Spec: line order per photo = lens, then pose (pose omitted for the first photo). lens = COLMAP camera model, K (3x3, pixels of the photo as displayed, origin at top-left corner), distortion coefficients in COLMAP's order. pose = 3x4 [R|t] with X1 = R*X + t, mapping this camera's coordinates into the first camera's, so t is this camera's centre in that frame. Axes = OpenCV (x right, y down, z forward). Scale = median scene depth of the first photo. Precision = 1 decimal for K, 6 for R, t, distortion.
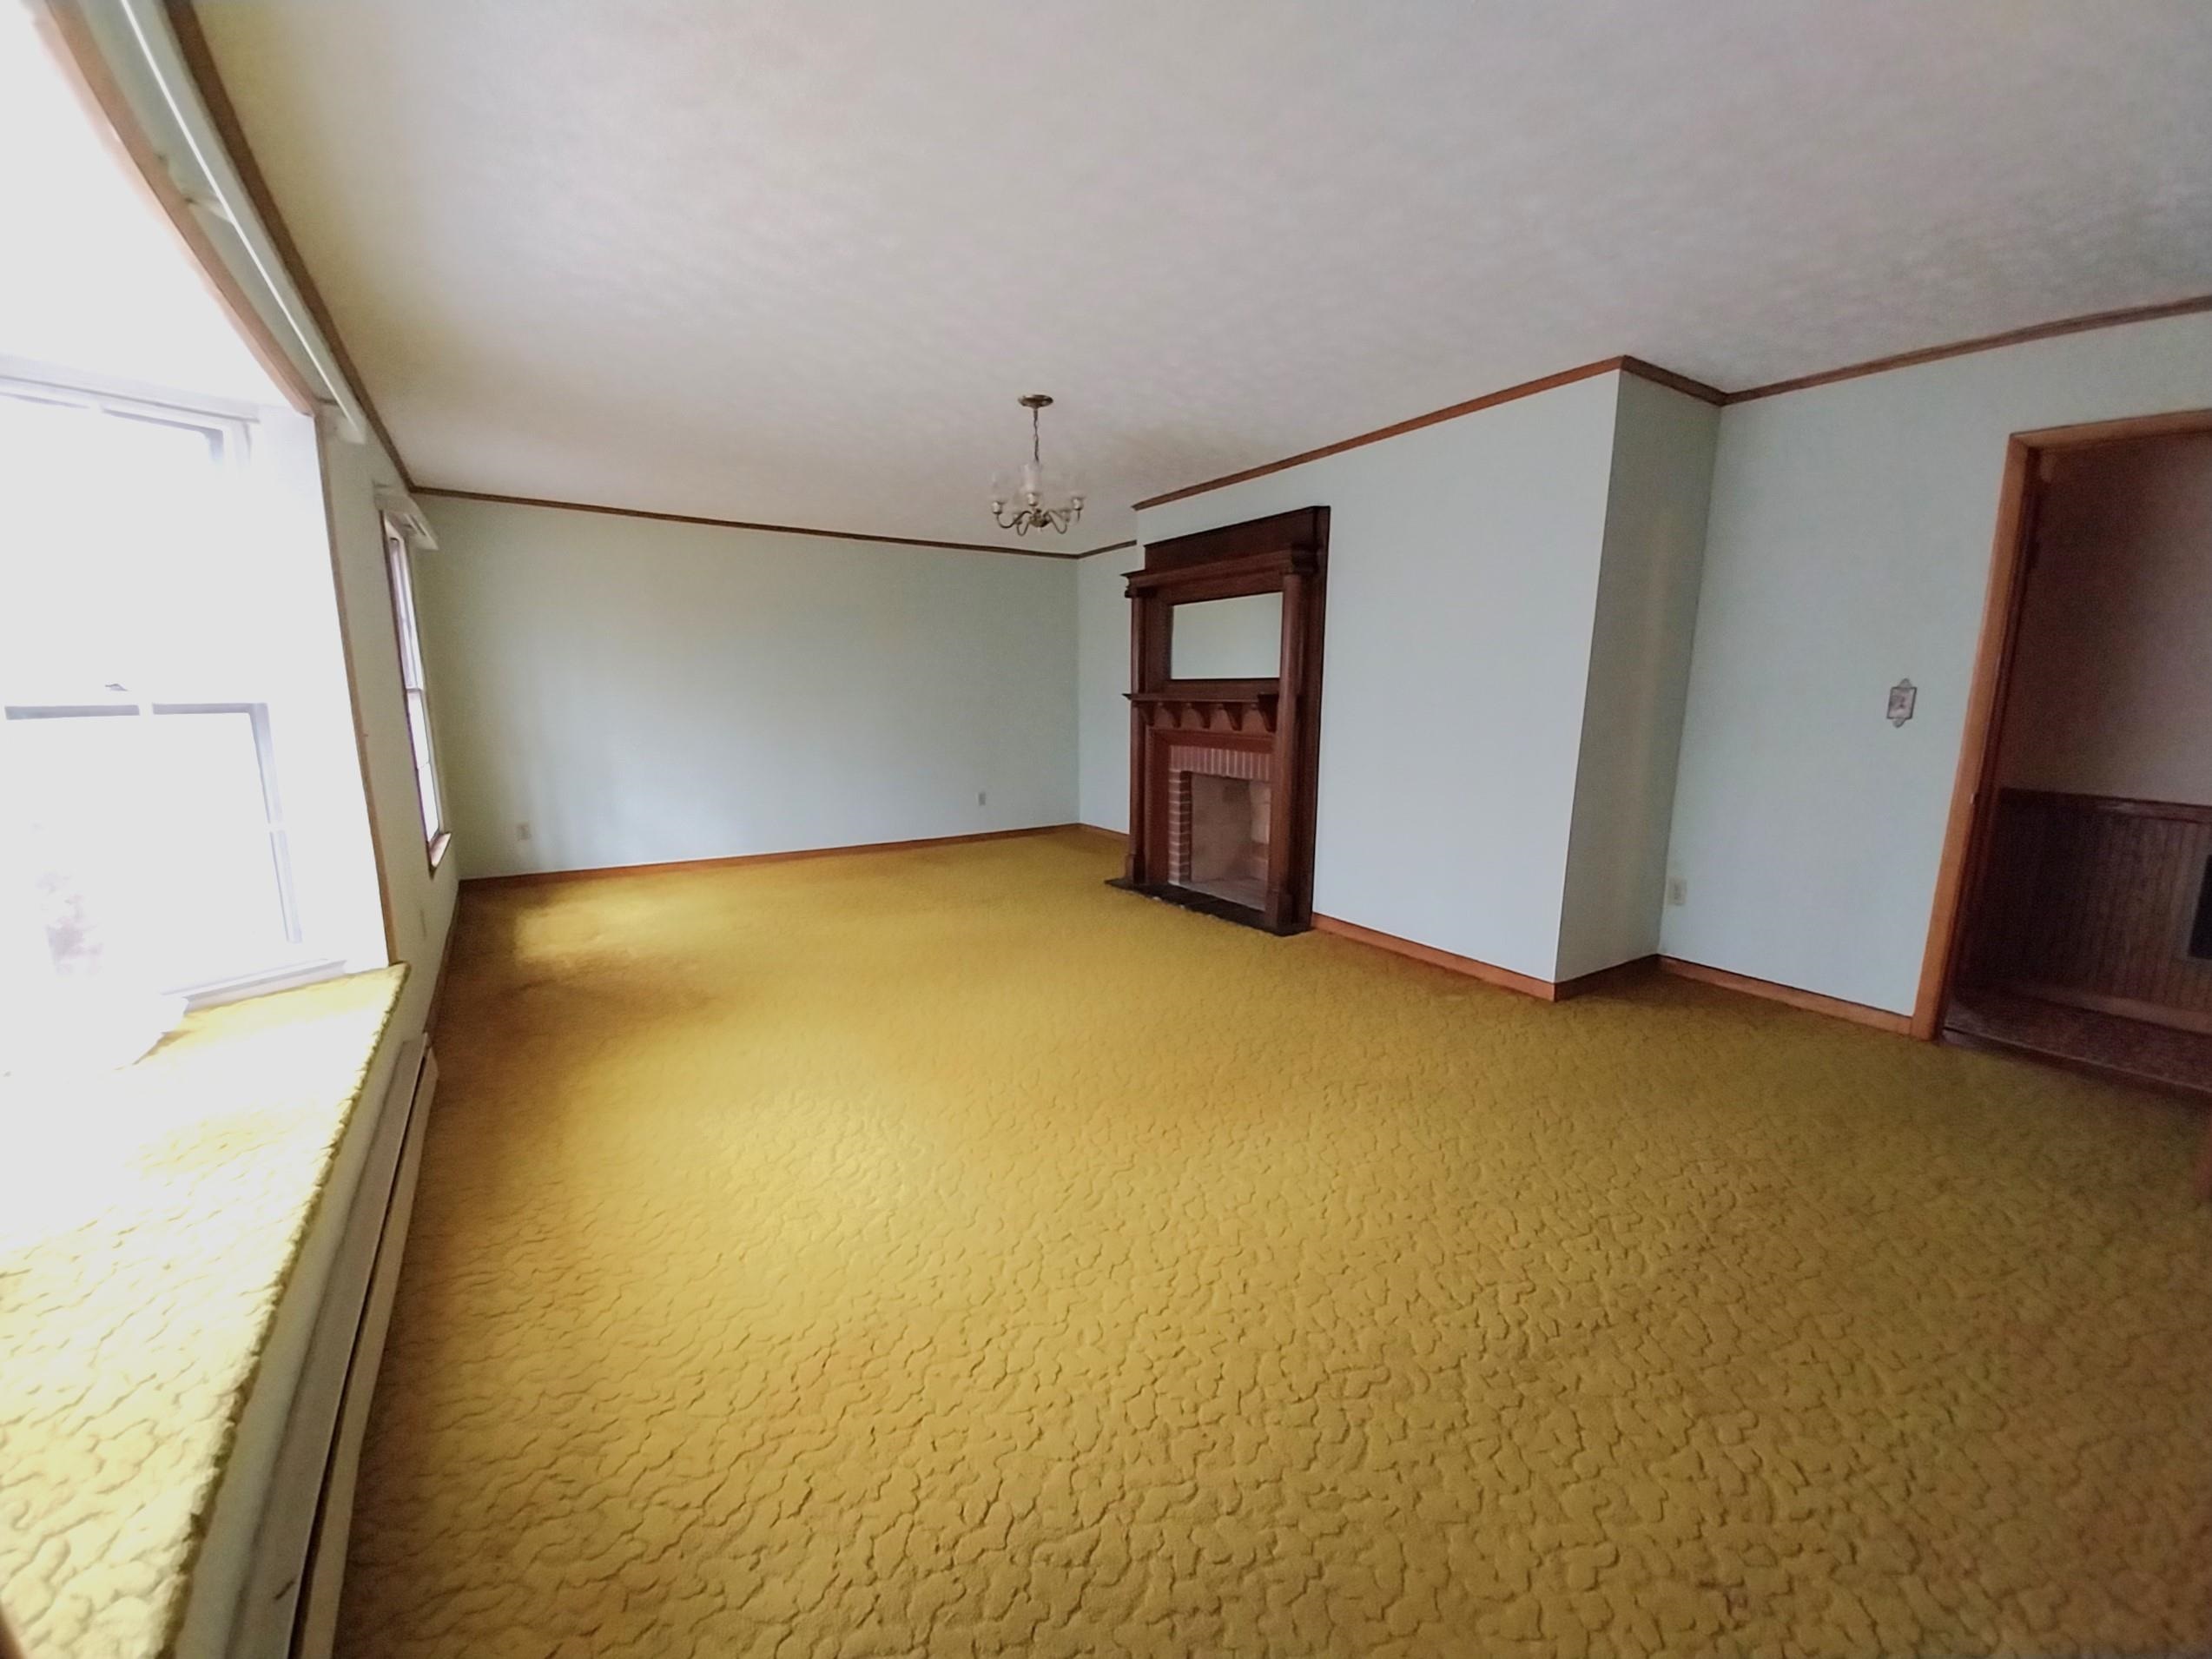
lens RADIAL K [[874.4, 0, 1107.3], [0, 874.4, 840.3], [0, 0, 1]] dist [0.013345, -0.015809]
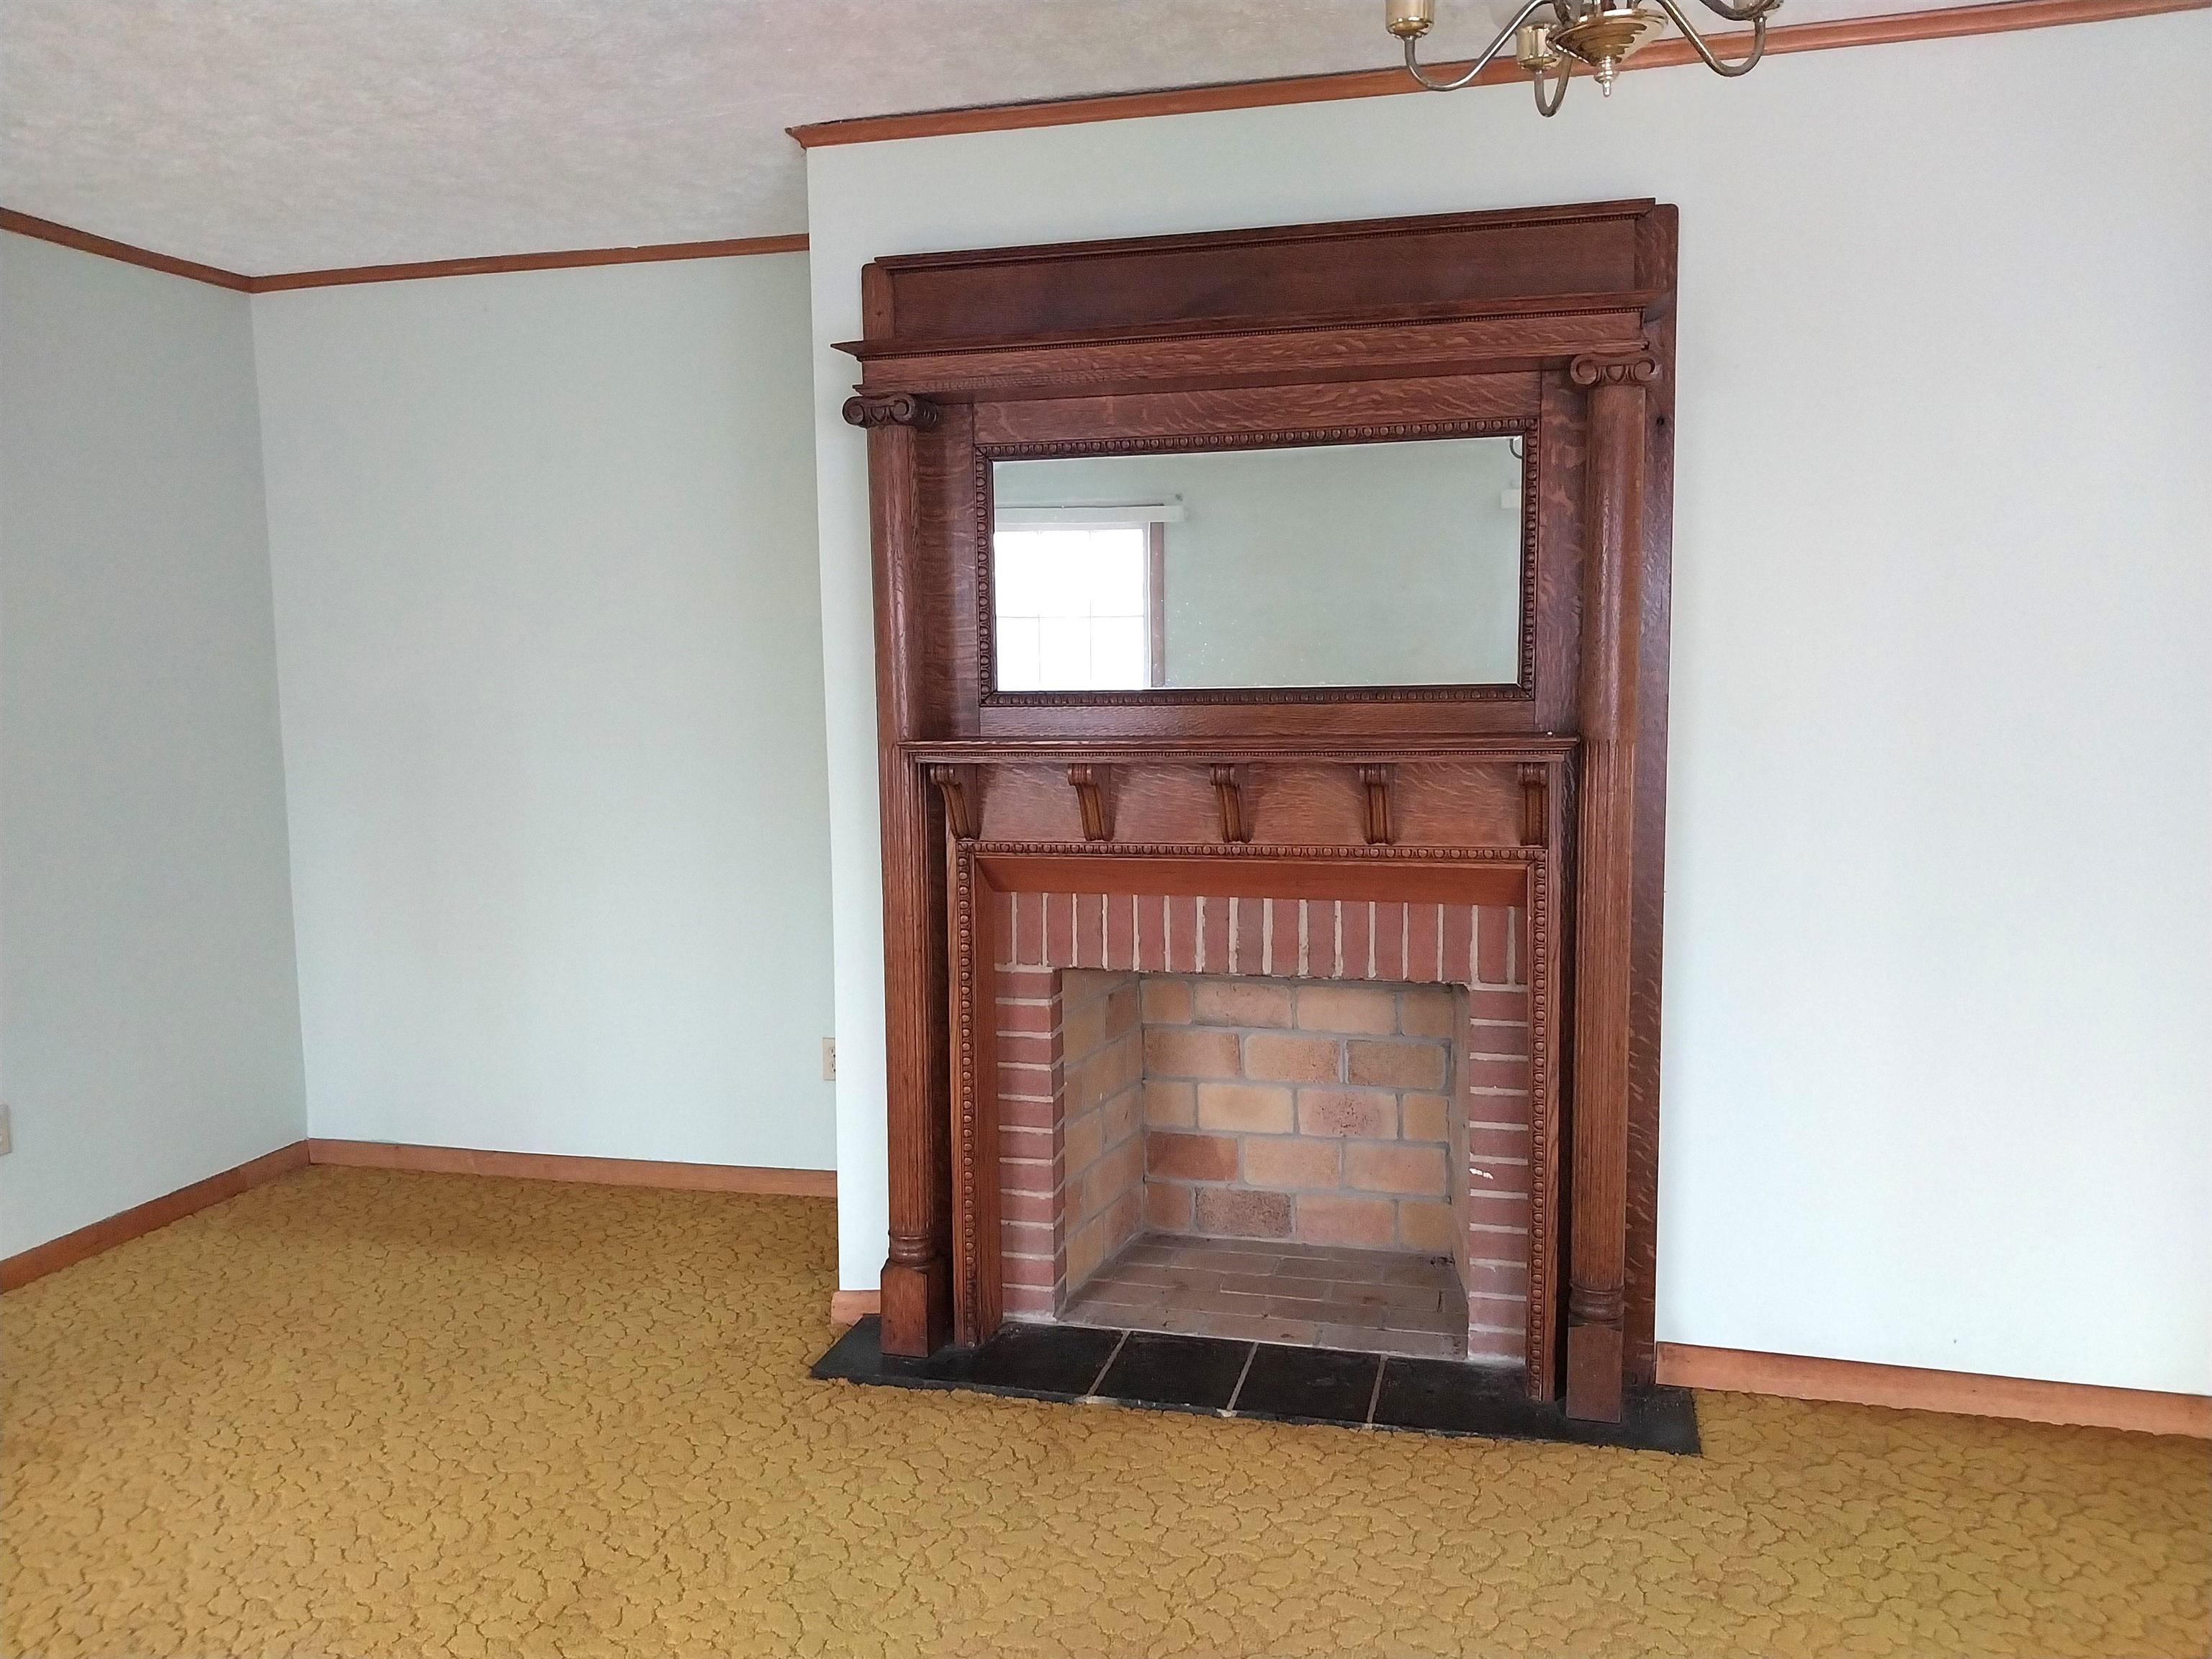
lens RADIAL K [[1669.6, 0, 1106.0], [0, 1669.6, 829.5], [0, 0, 1]] dist [0.046521, -0.000339]
pose [[0.743153, -0.076364, 0.664749, -0.344681], [0.127548, 0.991417, -0.028701, -0.124275], [-0.656852, 0.106117, 0.746515, 0.589687]]
